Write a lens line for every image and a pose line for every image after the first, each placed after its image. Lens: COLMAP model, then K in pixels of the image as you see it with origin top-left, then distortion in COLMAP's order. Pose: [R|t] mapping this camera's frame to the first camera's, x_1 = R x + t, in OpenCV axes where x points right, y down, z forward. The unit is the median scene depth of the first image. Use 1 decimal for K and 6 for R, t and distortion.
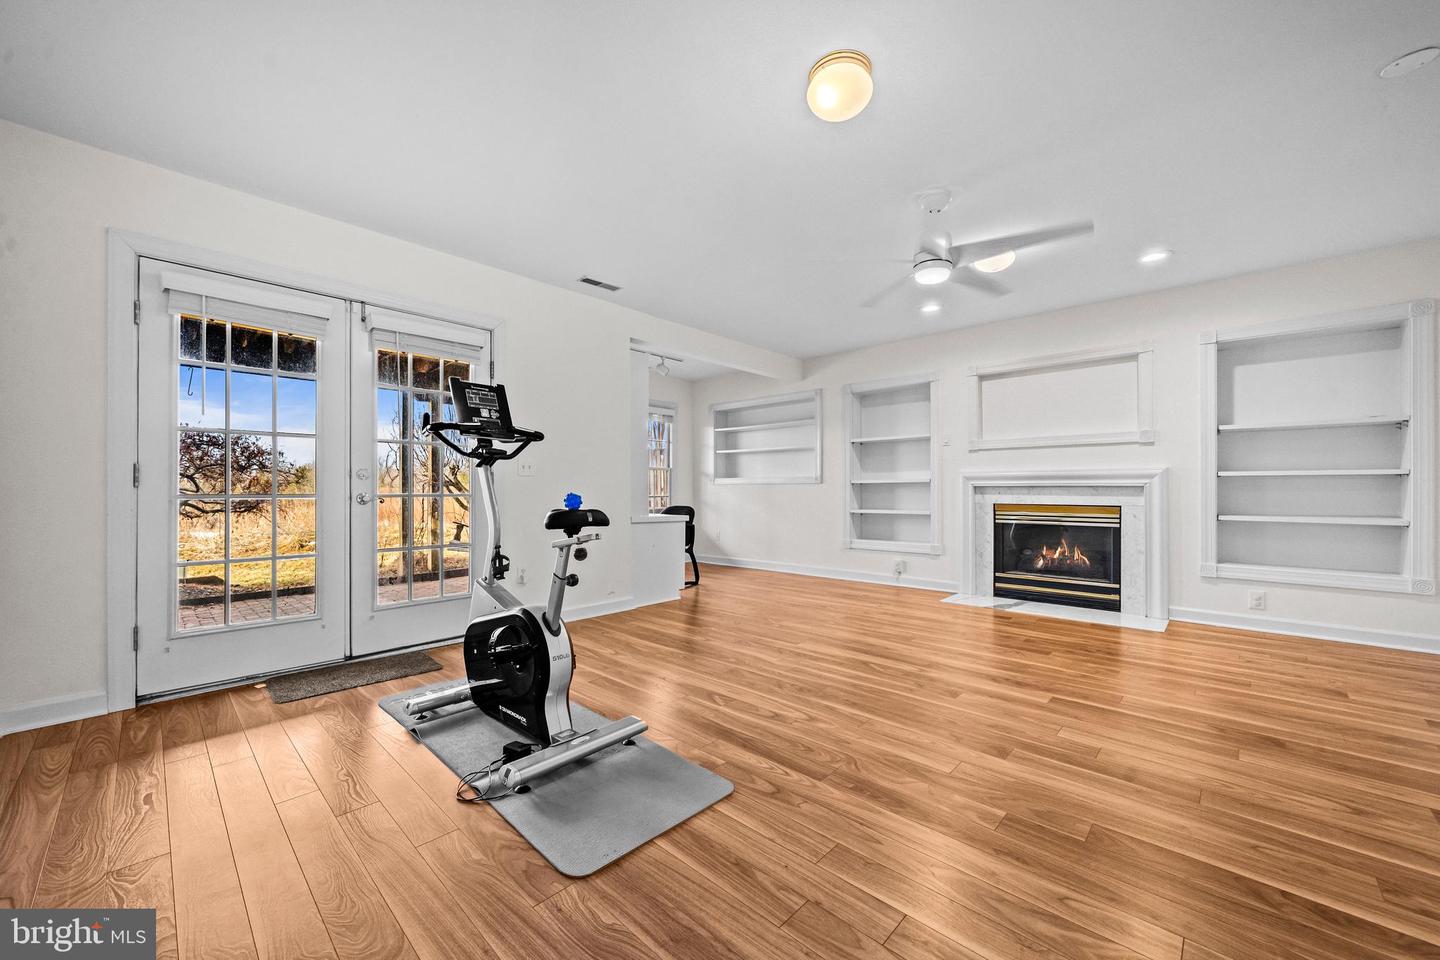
lens RADIAL K [[544.5, 0, 725.7], [0, 544.5, 488.9], [0, 0, 1]] dist [-0.011513, 0.000114]
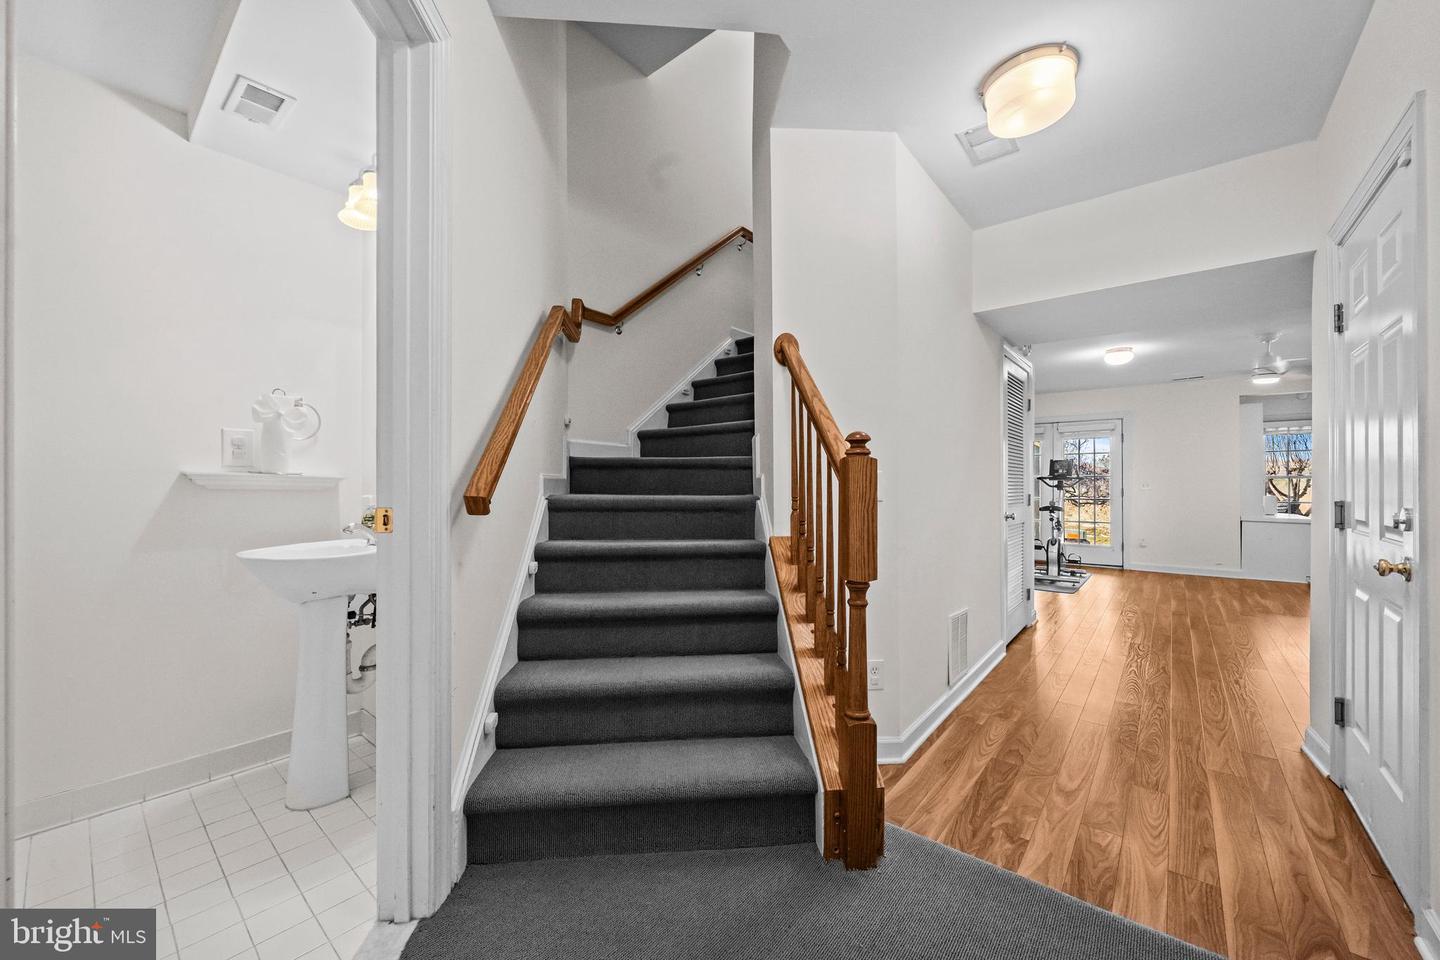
lens RADIAL K [[544.5, 0, 711.0], [0, 544.5, 491.3], [0, 0, 1]] dist [-0.011513, 0.000114]
pose [[0.046459, 0.007979, -0.998888, 1.112079], [0.005403, 0.999951, 0.008238, -0.032790], [0.998906, -0.005780, 0.046413, -0.459877]]
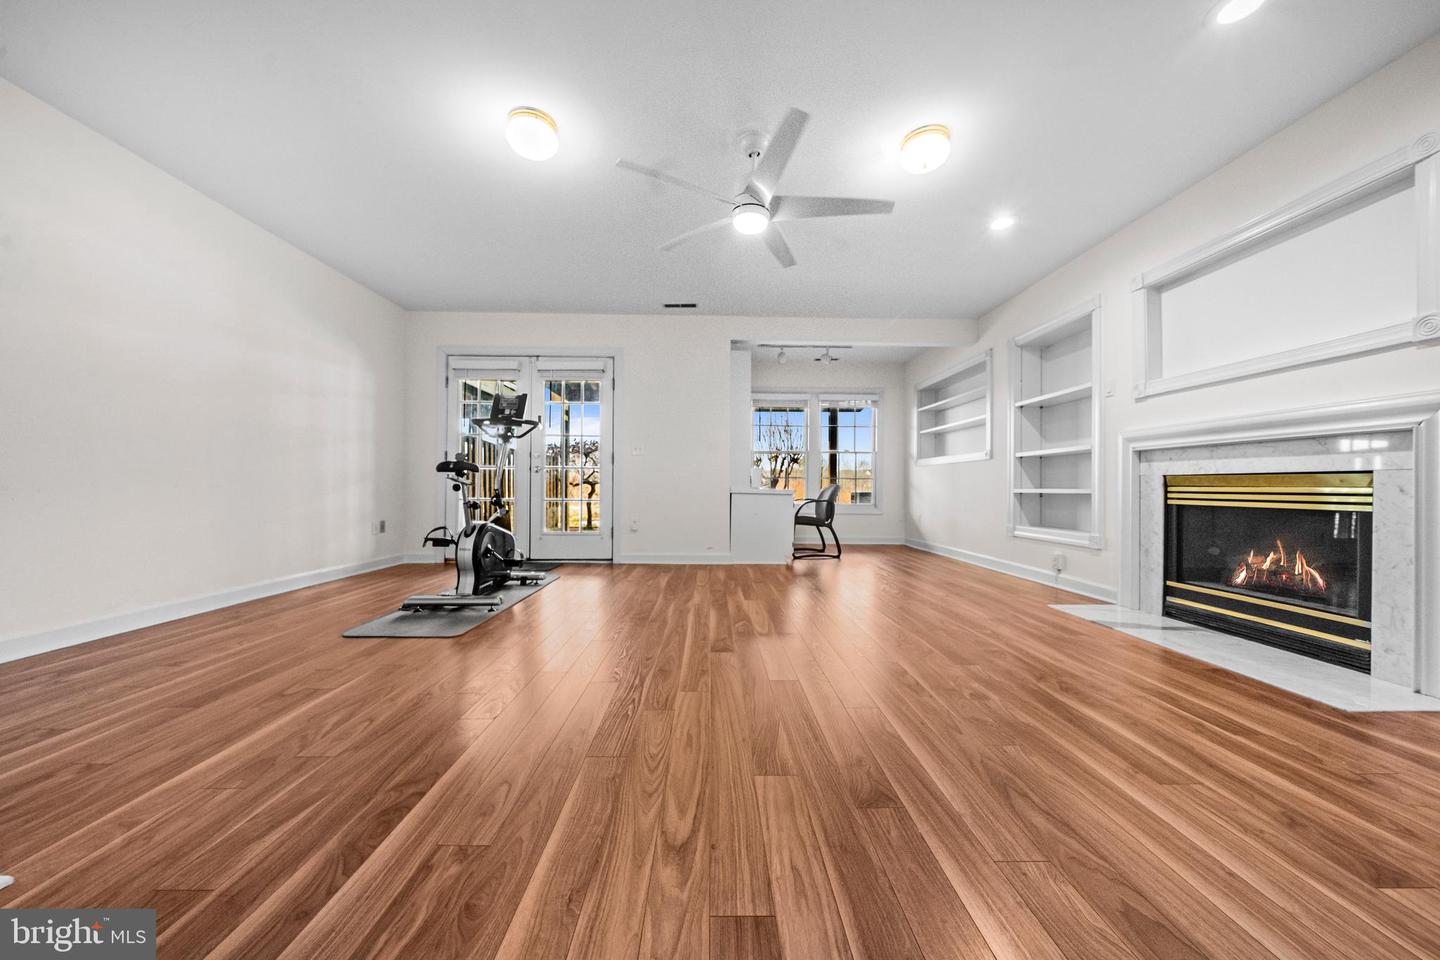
lens RADIAL K [[500.6, 0, 722.2], [0, 500.6, 480.4], [0, 0, 1]] dist [-0.000936, 0.000055]
pose [[0.698433, -0.003240, -0.715668, 0.555141], [-0.005405, 0.999937, -0.009802, 0.042199], [0.715655, 0.010715, 0.698372, 0.191362]]
